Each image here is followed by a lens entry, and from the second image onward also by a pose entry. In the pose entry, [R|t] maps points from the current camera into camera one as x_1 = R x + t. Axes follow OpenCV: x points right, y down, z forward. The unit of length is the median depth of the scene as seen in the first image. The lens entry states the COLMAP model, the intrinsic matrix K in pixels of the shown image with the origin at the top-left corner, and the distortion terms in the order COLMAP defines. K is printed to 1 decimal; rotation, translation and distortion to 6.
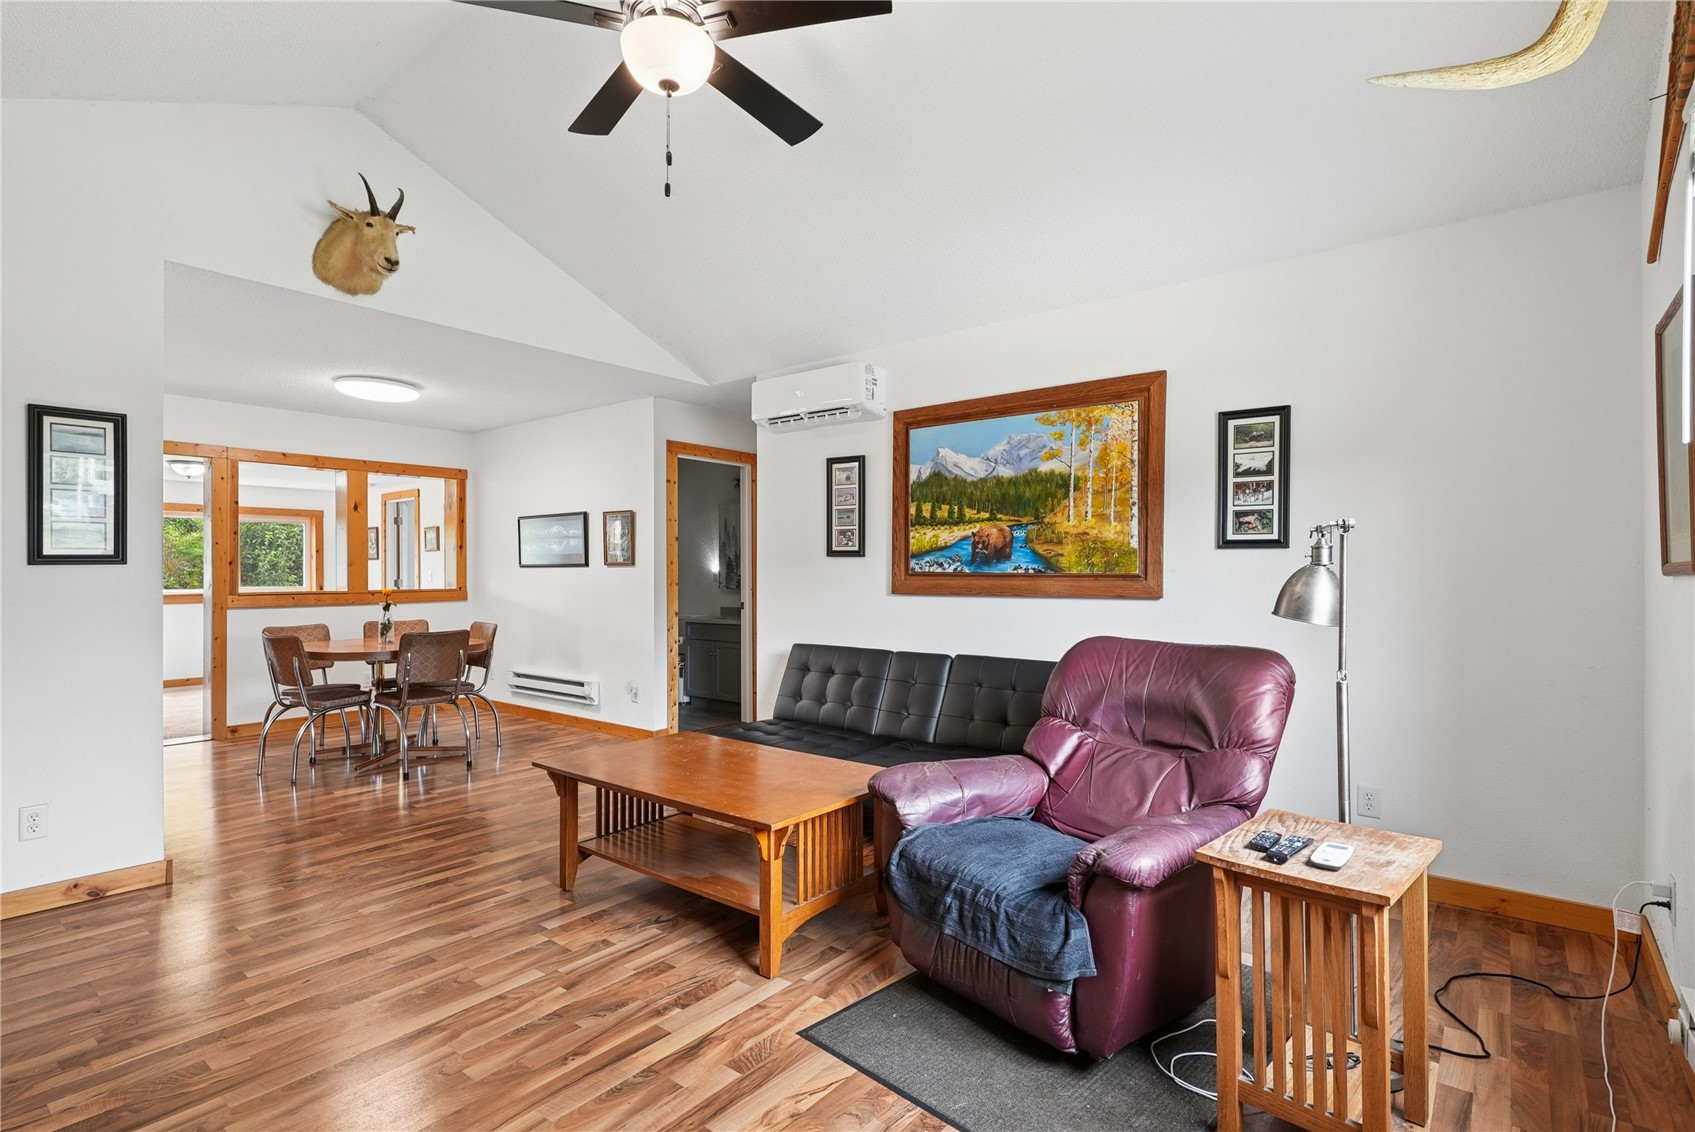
lens RADIAL K [[823.4, 0, 852.2], [0, 823.4, 568.2], [0, 0, 1]] dist [0.014399, -0.000888]
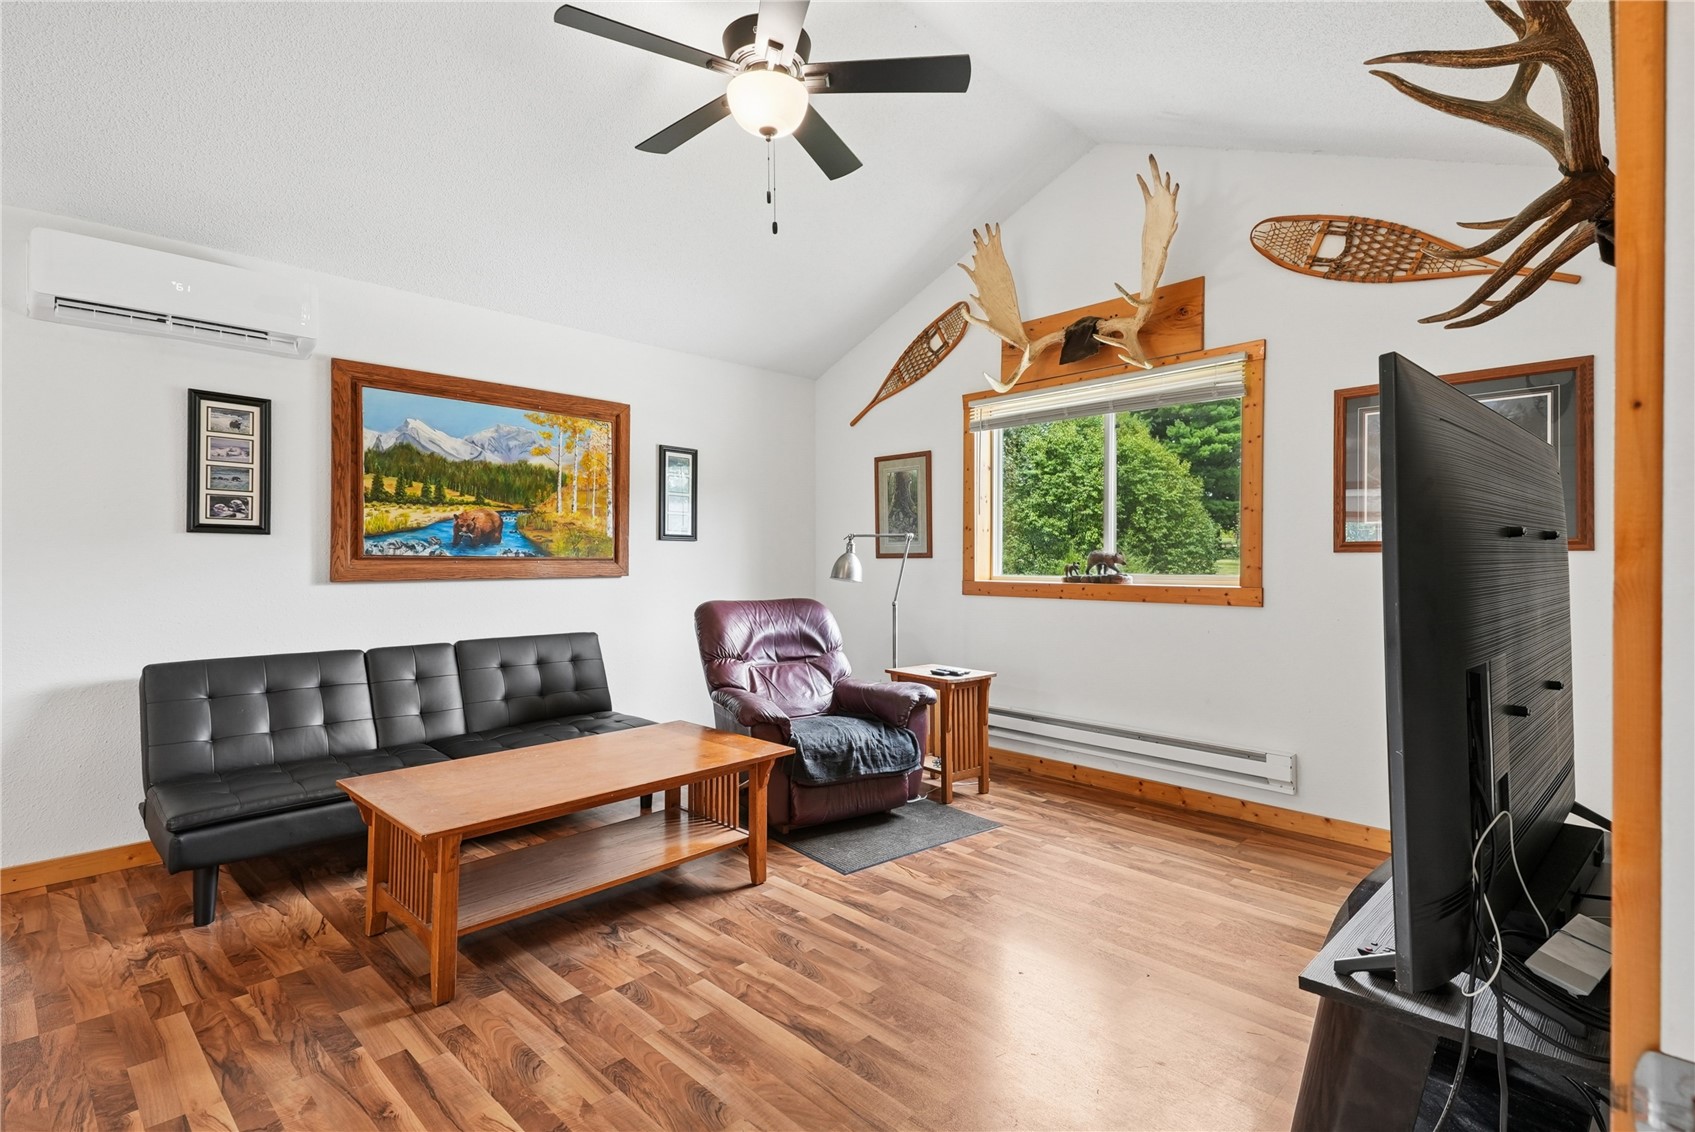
lens RADIAL K [[823.4, 0, 845.6], [0, 823.4, 554.3], [0, 0, 1]] dist [0.014399, -0.000888]
pose [[0.084918, 0.009182, 0.996346, -0.806404], [-0.003110, 0.999955, -0.008950, 0.010695], [-0.996383, -0.002338, 0.084943, 0.473812]]
